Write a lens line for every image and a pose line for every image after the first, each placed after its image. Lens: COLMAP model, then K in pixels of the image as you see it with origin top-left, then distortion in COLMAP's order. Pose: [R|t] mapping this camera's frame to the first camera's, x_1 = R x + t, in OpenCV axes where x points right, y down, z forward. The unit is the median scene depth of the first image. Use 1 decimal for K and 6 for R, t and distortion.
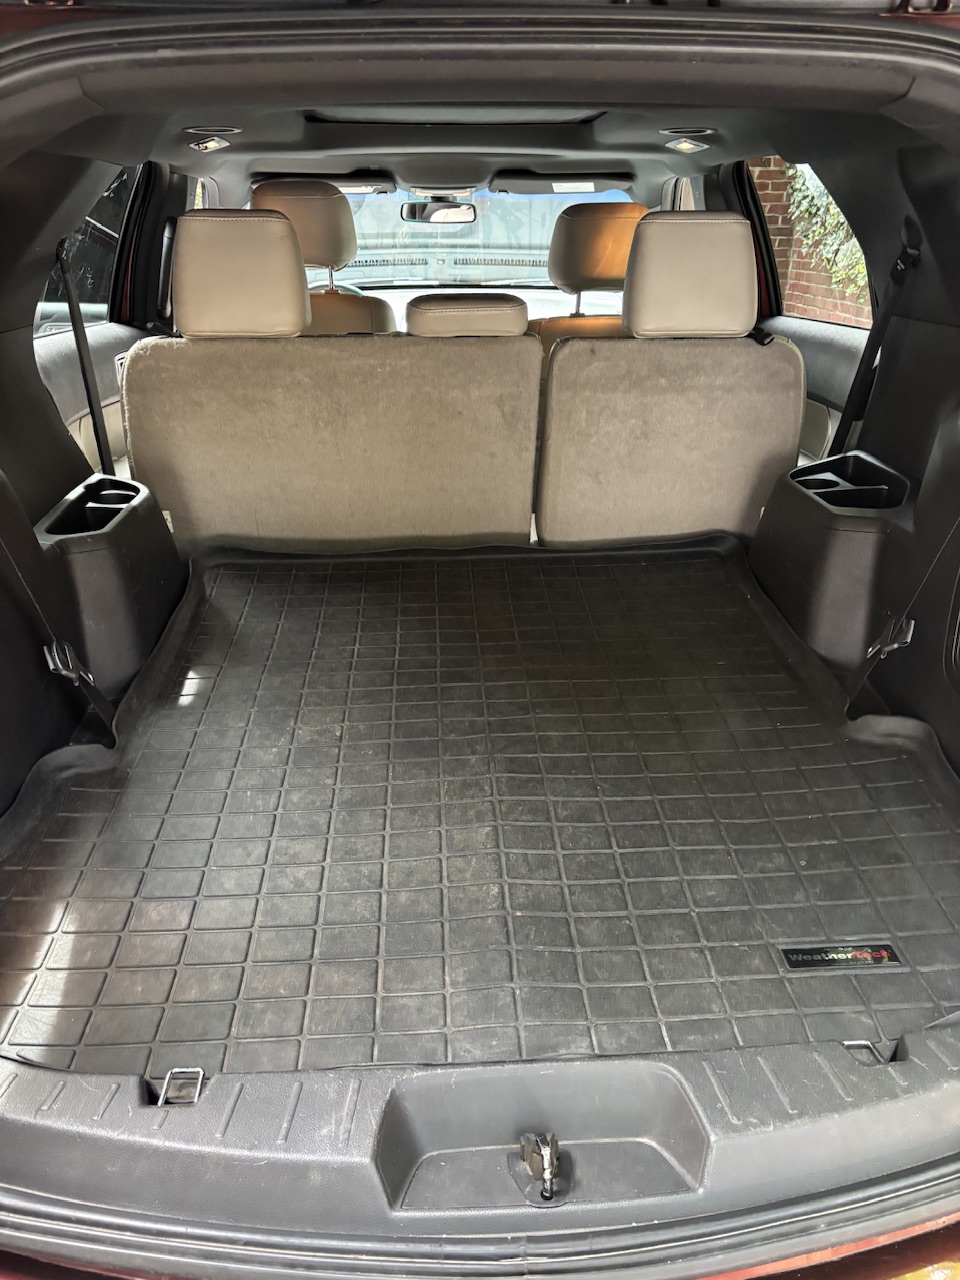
lens RADIAL K [[977.3, 0, 481.7], [0, 977.3, 589.9], [0, 0, 1]] dist [0.087233, -0.075410]
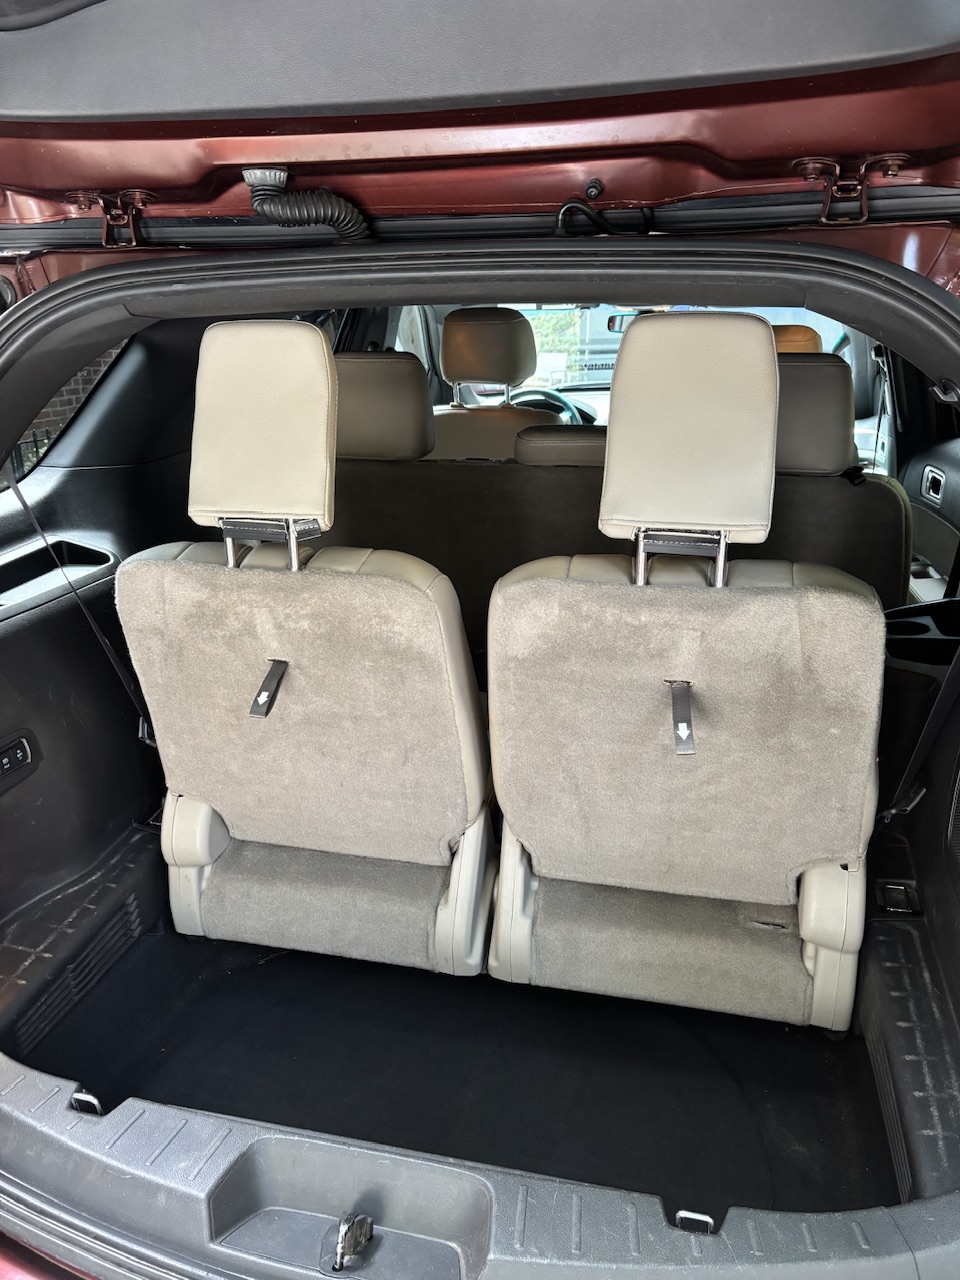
lens RADIAL K [[977.3, 0, 481.7], [0, 977.3, 589.9], [0, 0, 1]] dist [0.087233, -0.075410]
pose [[0.954134, 0.075589, -0.289682, 0.478361], [-0.096503, 0.993607, -0.058587, -0.103851], [0.283401, 0.083855, 0.955328, -0.101237]]
